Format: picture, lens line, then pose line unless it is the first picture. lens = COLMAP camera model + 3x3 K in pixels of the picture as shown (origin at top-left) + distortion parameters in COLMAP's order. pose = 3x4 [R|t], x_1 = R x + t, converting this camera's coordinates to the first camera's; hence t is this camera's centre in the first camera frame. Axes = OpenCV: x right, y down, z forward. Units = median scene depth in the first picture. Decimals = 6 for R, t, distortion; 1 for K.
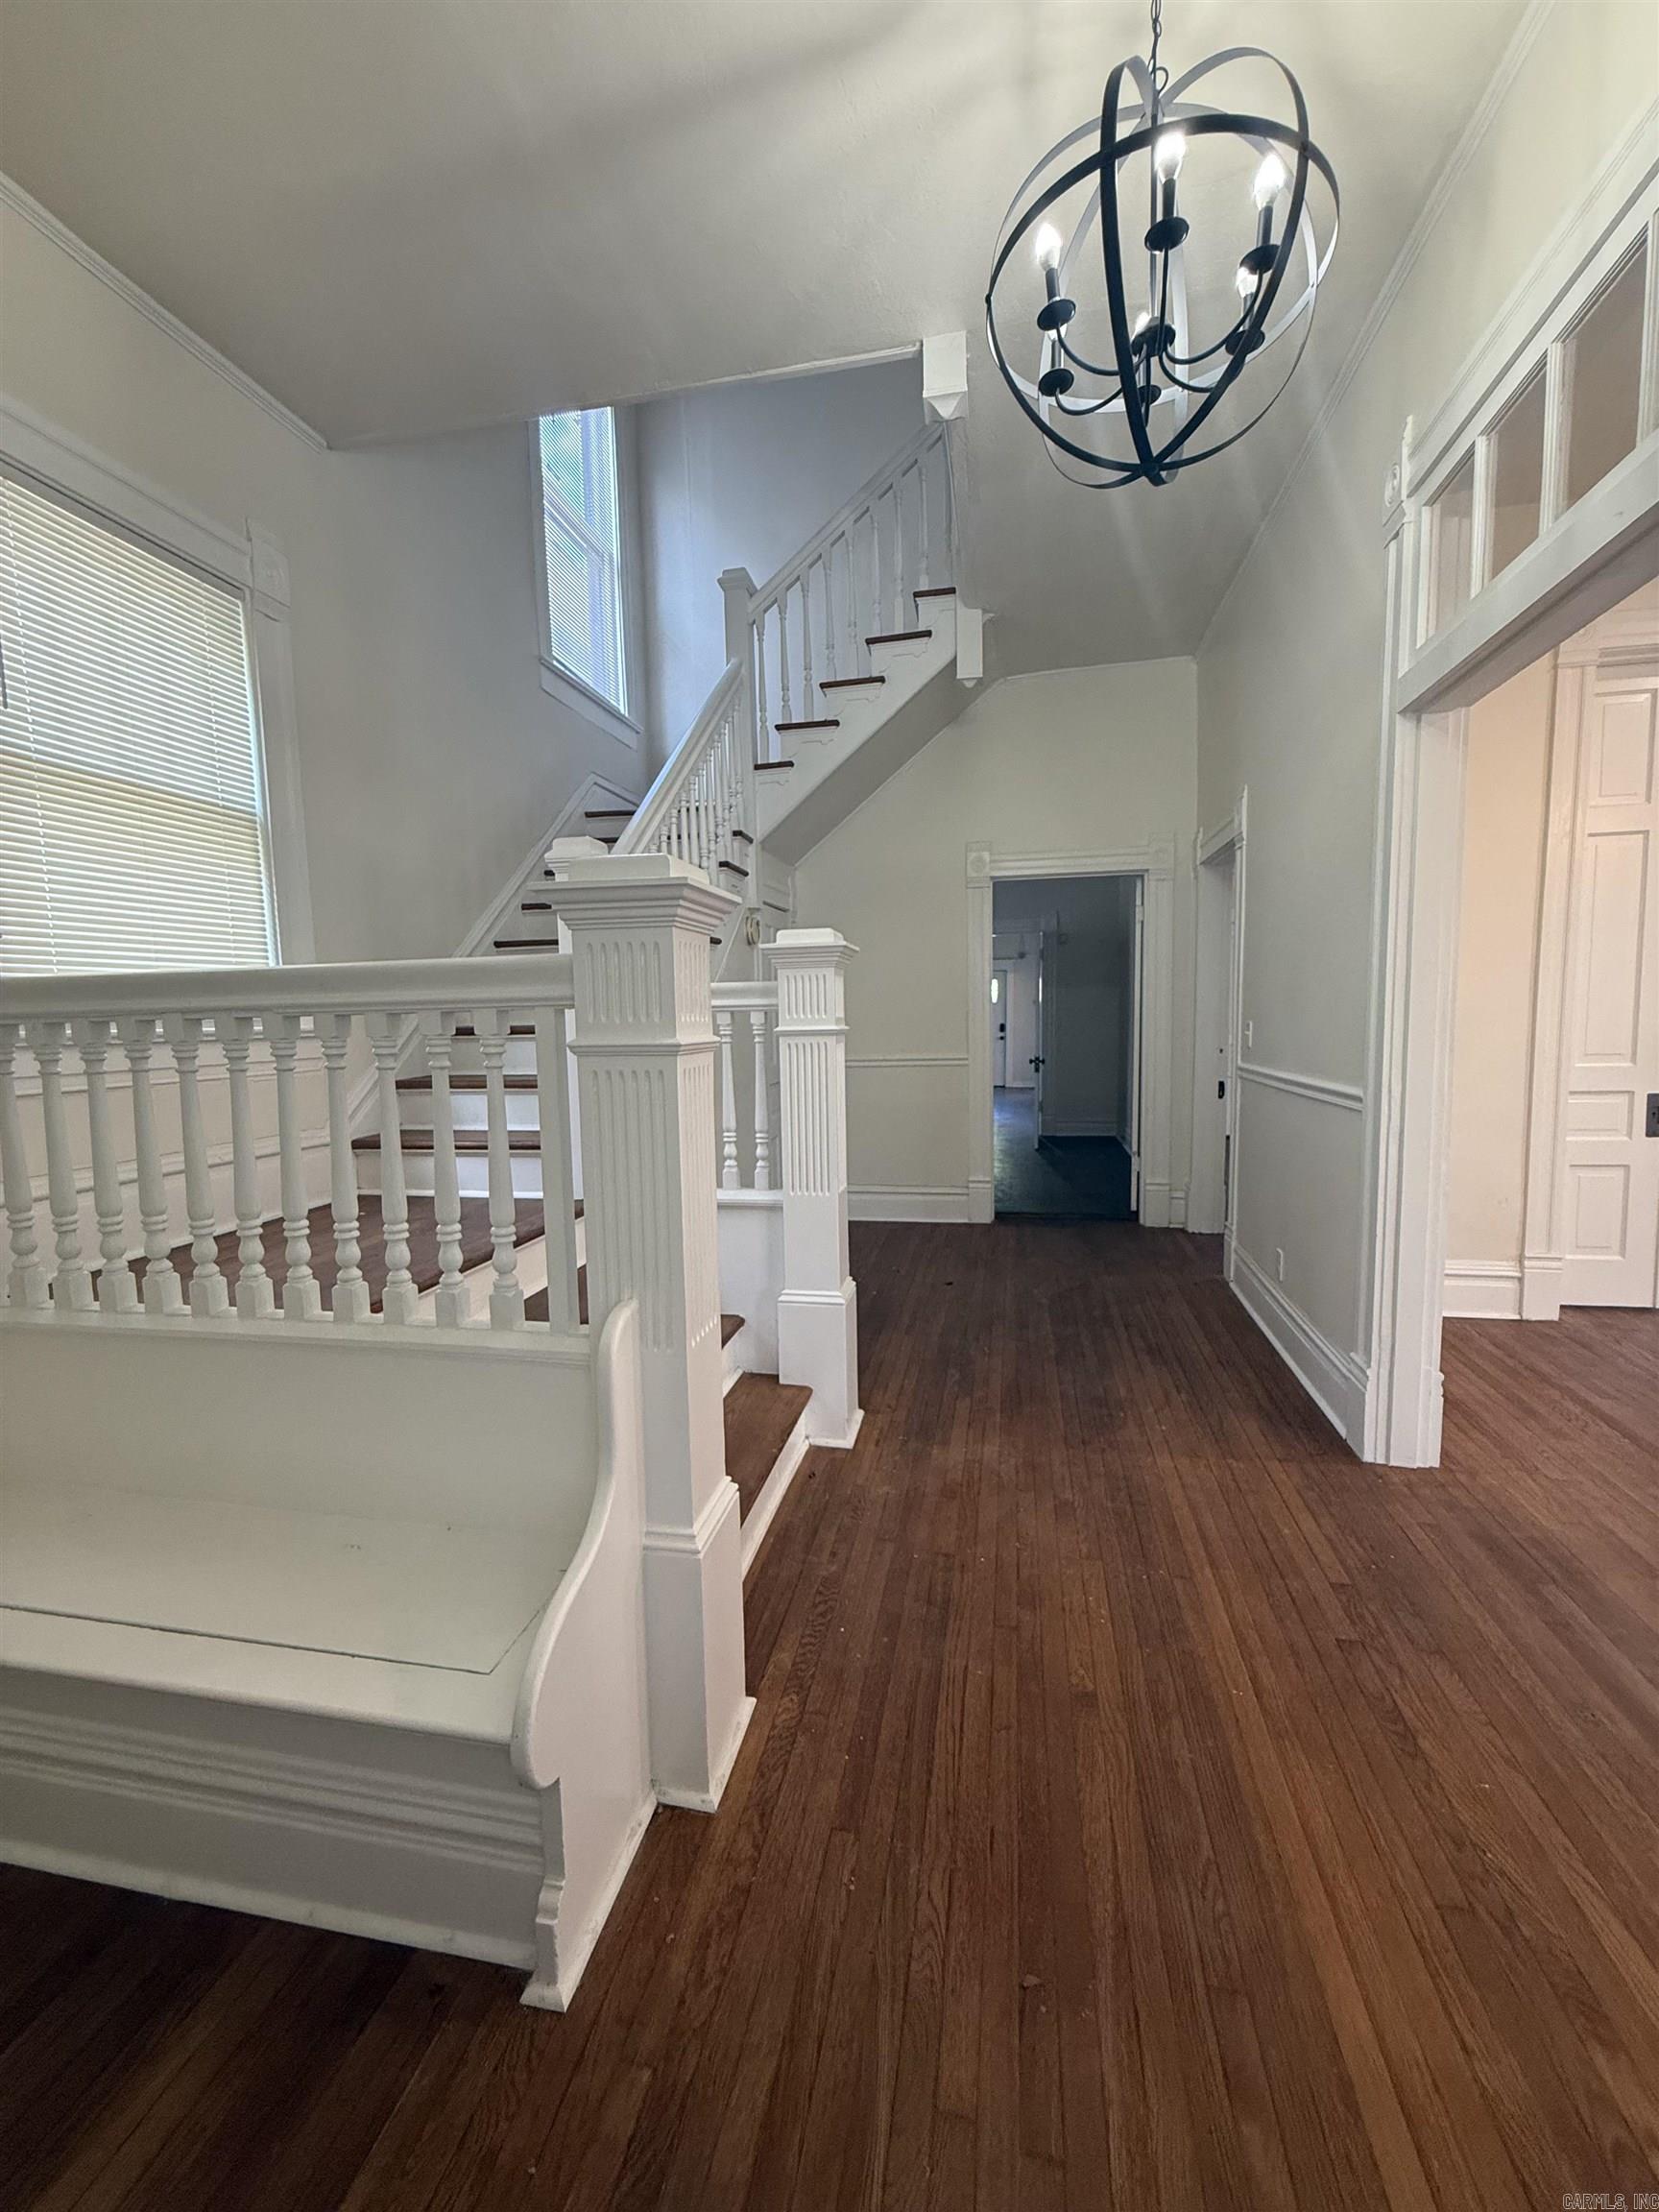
lens RADIAL K [[886.6, 0, 834.3], [0, 886.6, 1103.6], [0, 0, 1]] dist [0.002265, 0.000515]
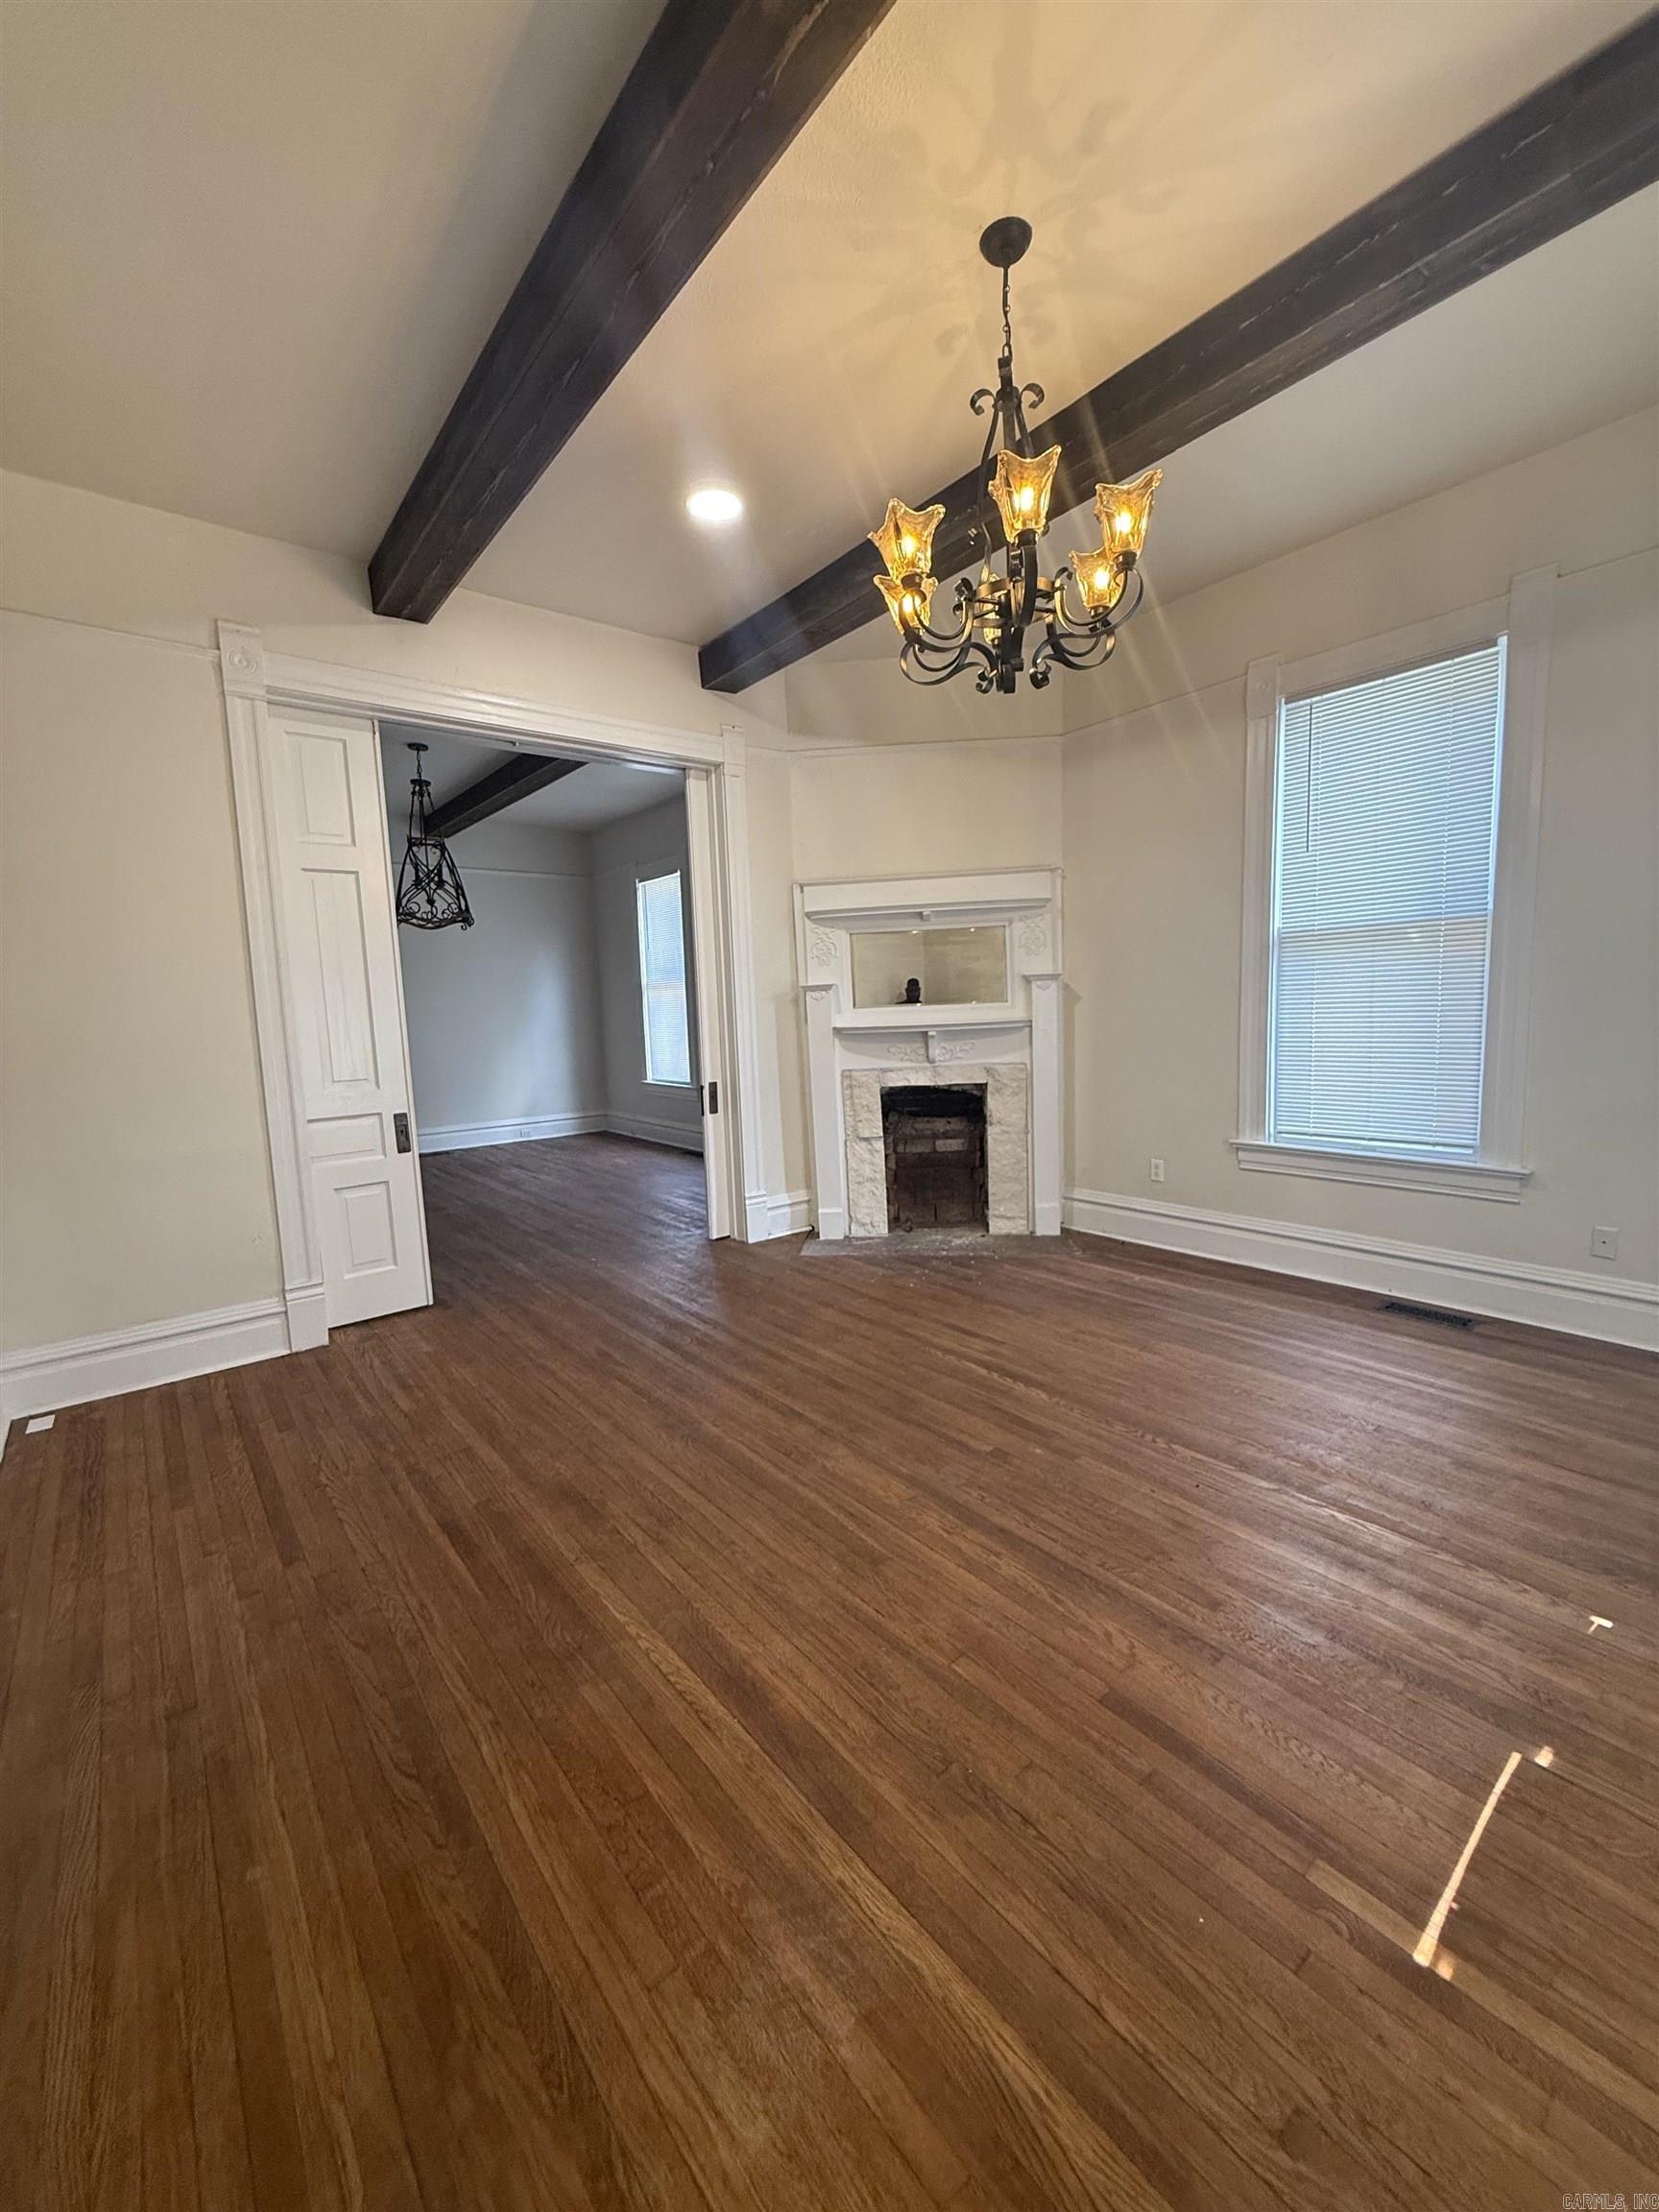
lens RADIAL K [[886.6, 0, 832.9], [0, 886.6, 1100.7], [0, 0, 1]] dist [0.002265, 0.000515]
pose [[0.638124, -0.088521, 0.764828, 0.430560], [0.100619, 0.994437, 0.031146, -0.006568], [-0.763331, 0.057081, 0.643481, -0.112106]]
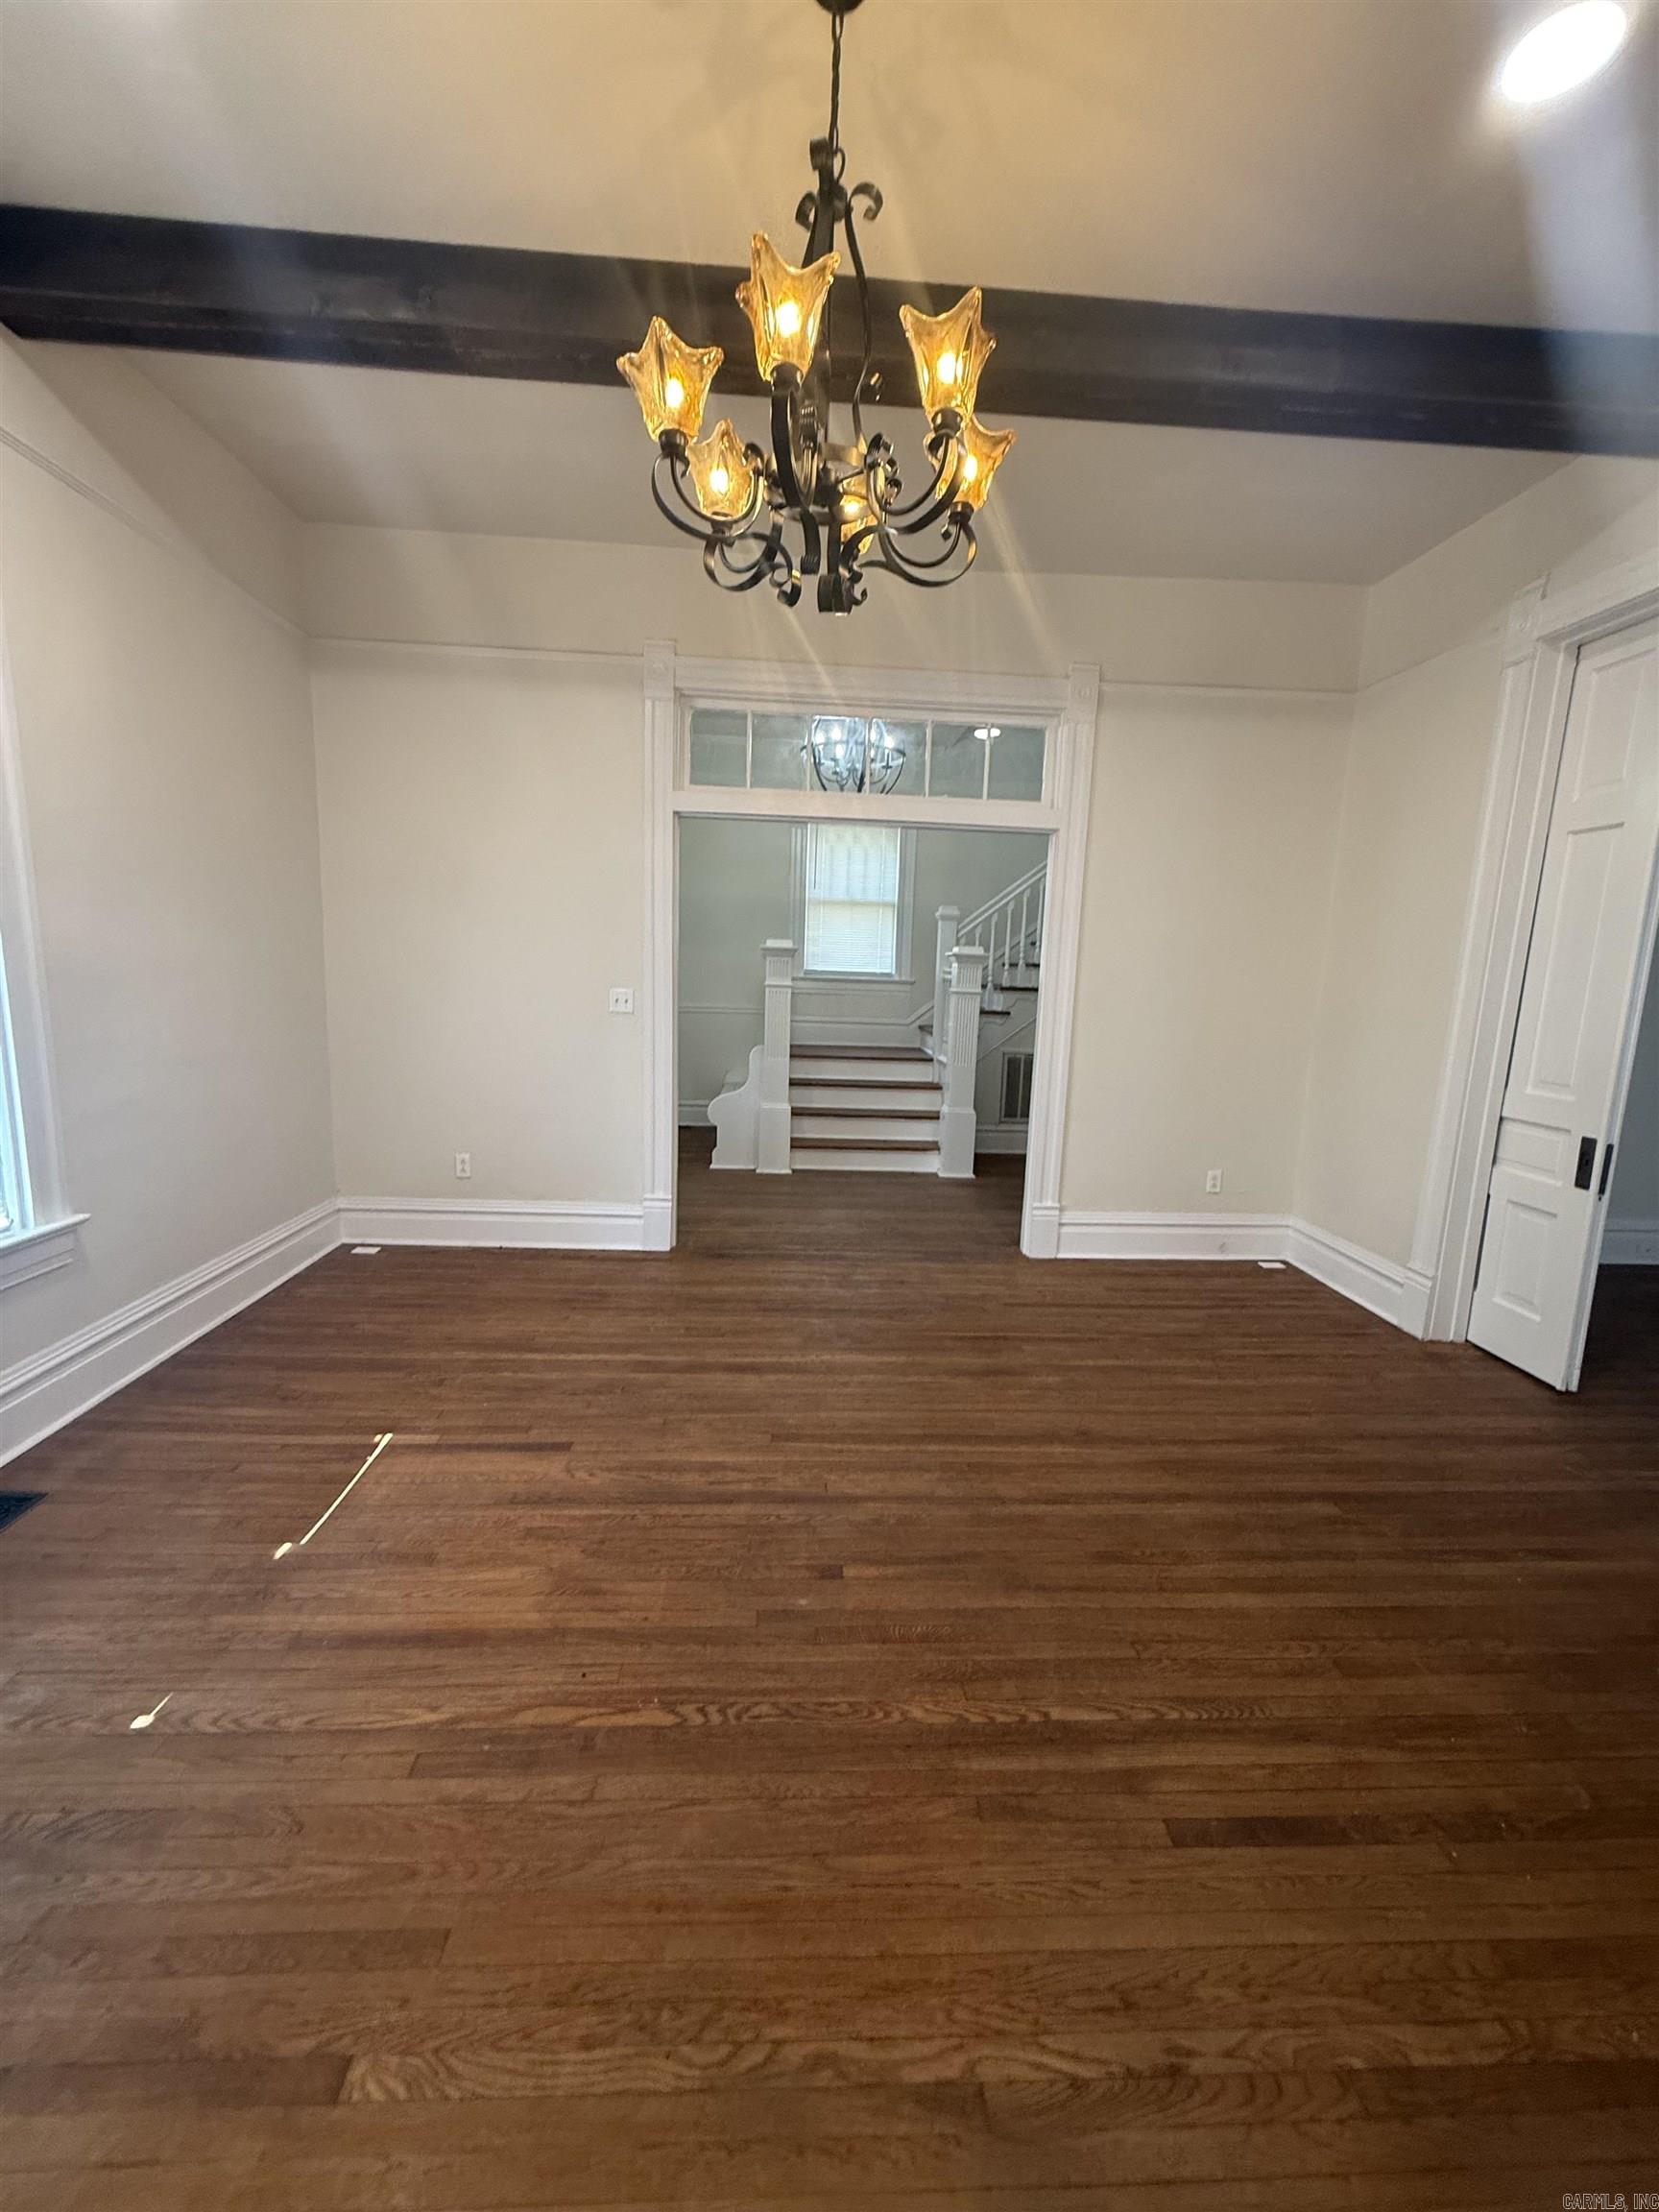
lens RADIAL K [[886.6, 0, 829.9], [0, 886.6, 1109.0], [0, 0, 1]] dist [0.002265, 0.000515]
pose [[0.244167, 0.184703, -0.951981, 1.547635], [-0.135278, 0.978582, 0.155168, -0.071059], [0.960251, 0.090895, 0.263924, 0.086866]]
